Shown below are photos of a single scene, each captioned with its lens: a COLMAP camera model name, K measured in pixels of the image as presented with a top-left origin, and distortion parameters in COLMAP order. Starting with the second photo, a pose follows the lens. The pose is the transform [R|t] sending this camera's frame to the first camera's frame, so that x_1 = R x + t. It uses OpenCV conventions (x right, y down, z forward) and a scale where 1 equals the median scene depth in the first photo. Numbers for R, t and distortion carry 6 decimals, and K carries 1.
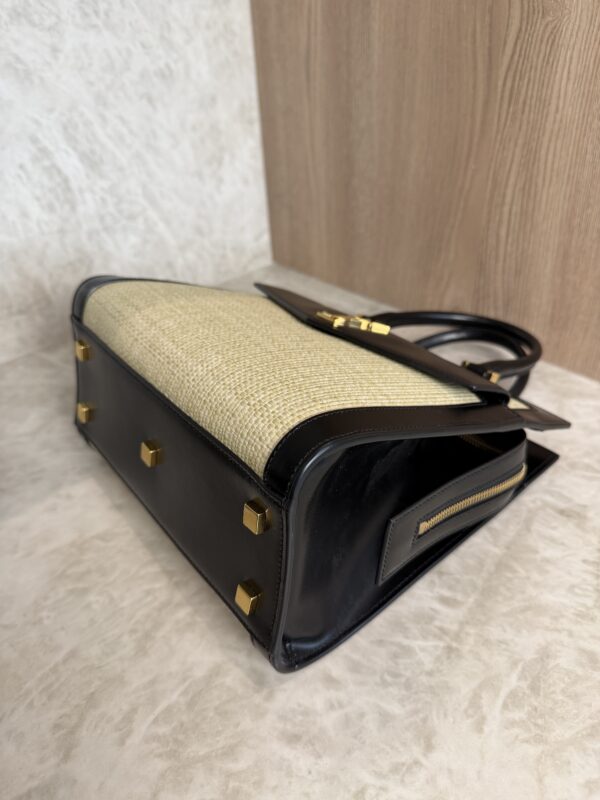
lens RADIAL K [[595.5, 0, 303.6], [0, 595.5, 398.7], [0, 0, 1]] dist [-0.053100, 0.026448]
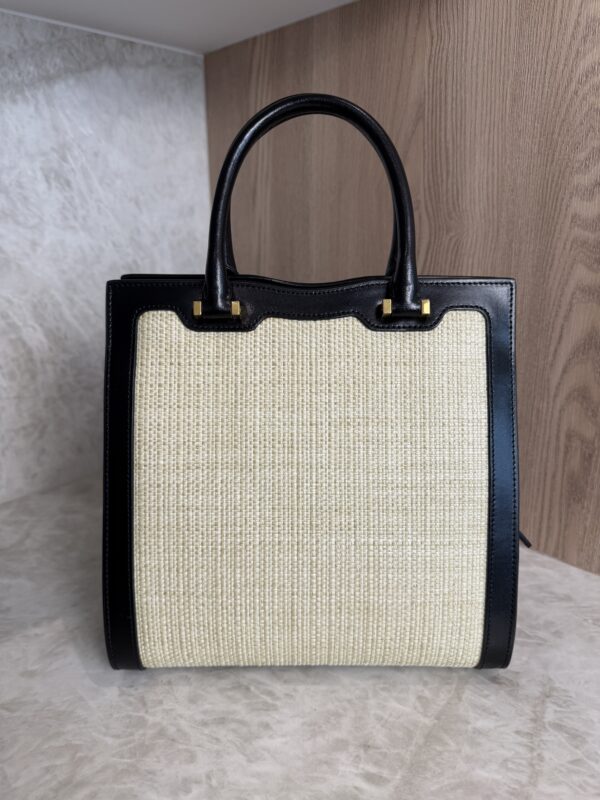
lens RADIAL K [[586.8, 0, 298.2], [0, 586.8, 398.5], [0, 0, 1]] dist [-0.028629, 0.006128]
pose [[0.998552, 0.024867, 0.047703, 0.059314], [-0.009322, 0.953320, -0.301820, 0.043545], [-0.052981, 0.300938, 0.952171, -0.035823]]
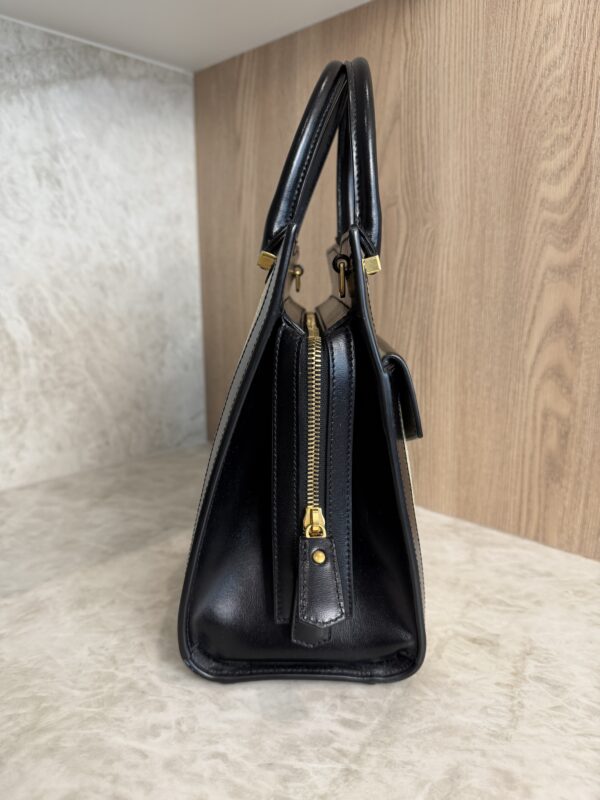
lens RADIAL K [[589.7, 0, 299.4], [0, 589.7, 402.2], [0, 0, 1]] dist [-0.029185, 0.004081]
pose [[0.997002, 0.036010, 0.068483, 0.078134], [-0.007079, 0.923837, -0.382721, 0.201541], [-0.077049, 0.381089, 0.921322, 0.000906]]
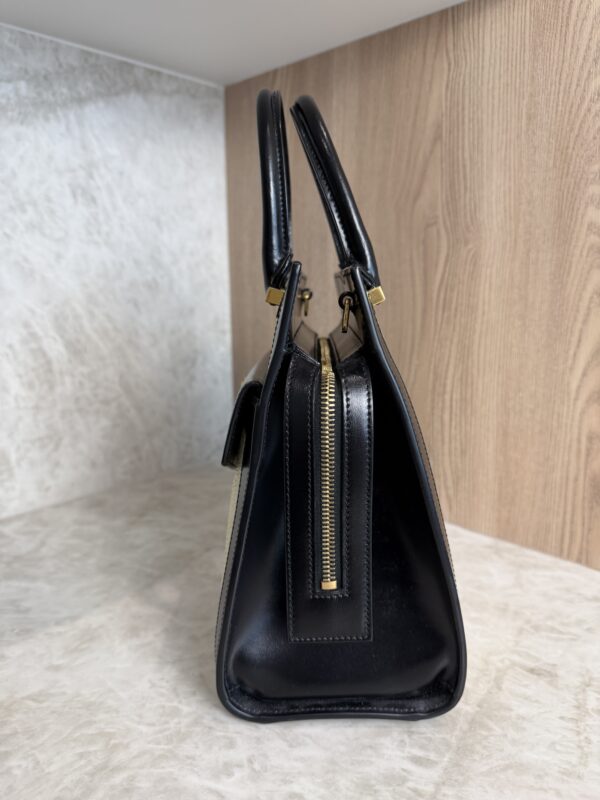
lens RADIAL K [[590.1, 0, 301.1], [0, 590.1, 402.2], [0, 0, 1]] dist [-0.029133, 0.003376]
pose [[0.997166, 0.035749, 0.066196, -0.013572], [-0.007939, 0.924976, -0.379943, 0.152676], [-0.074812, 0.378341, 0.922638, -0.012785]]
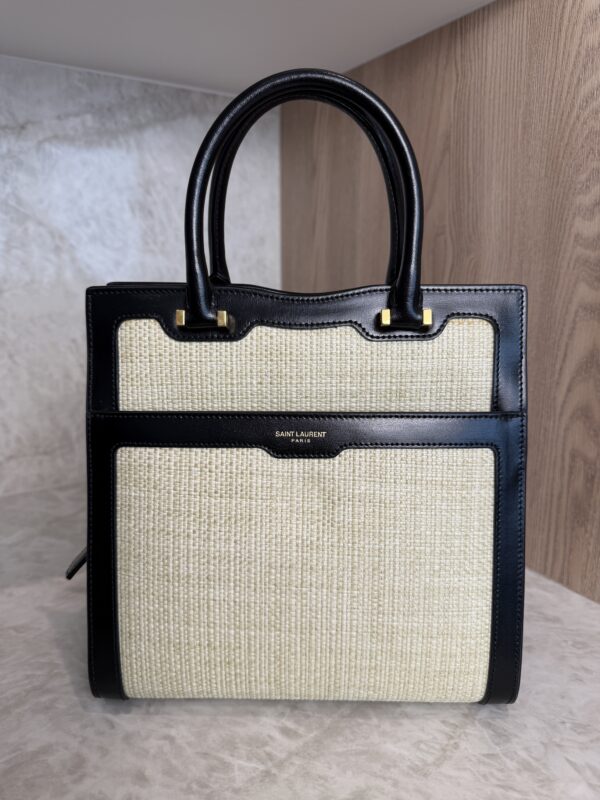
lens RADIAL K [[588.1, 0, 302.8], [0, 588.1, 400.0], [0, 0, 1]] dist [-0.025429, 0.001856]
pose [[0.981476, 0.090382, -0.168923, 0.333298], [-0.145858, 0.924192, -0.352978, 0.145626], [0.124215, 0.371079, 0.920256, -0.102248]]
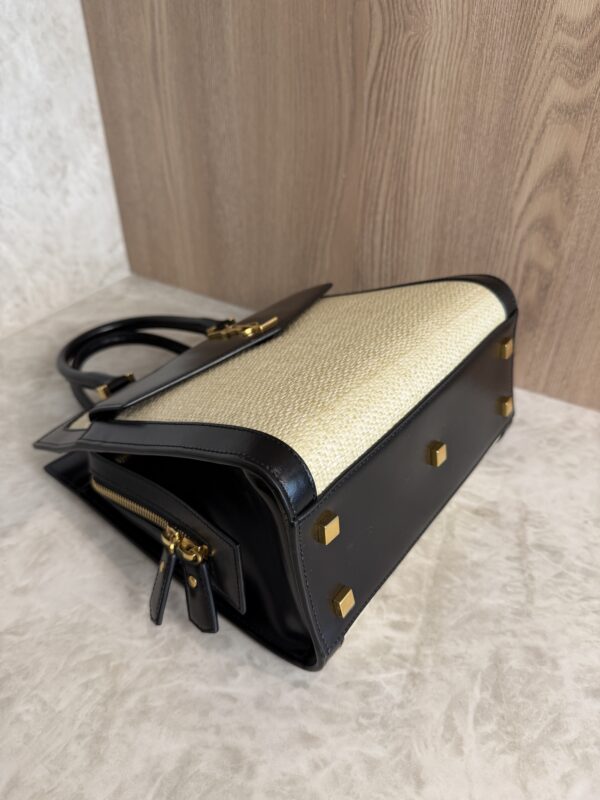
lens RADIAL K [[592.7, 0, 302.8], [0, 592.7, 399.2], [0, 0, 1]] dist [-0.039433, 0.011194]
pose [[0.958986, -0.124519, 0.254640, -0.107959], [0.116417, 0.992102, 0.046704, -0.096007], [-0.258444, -0.015144, 0.965908, 0.058808]]
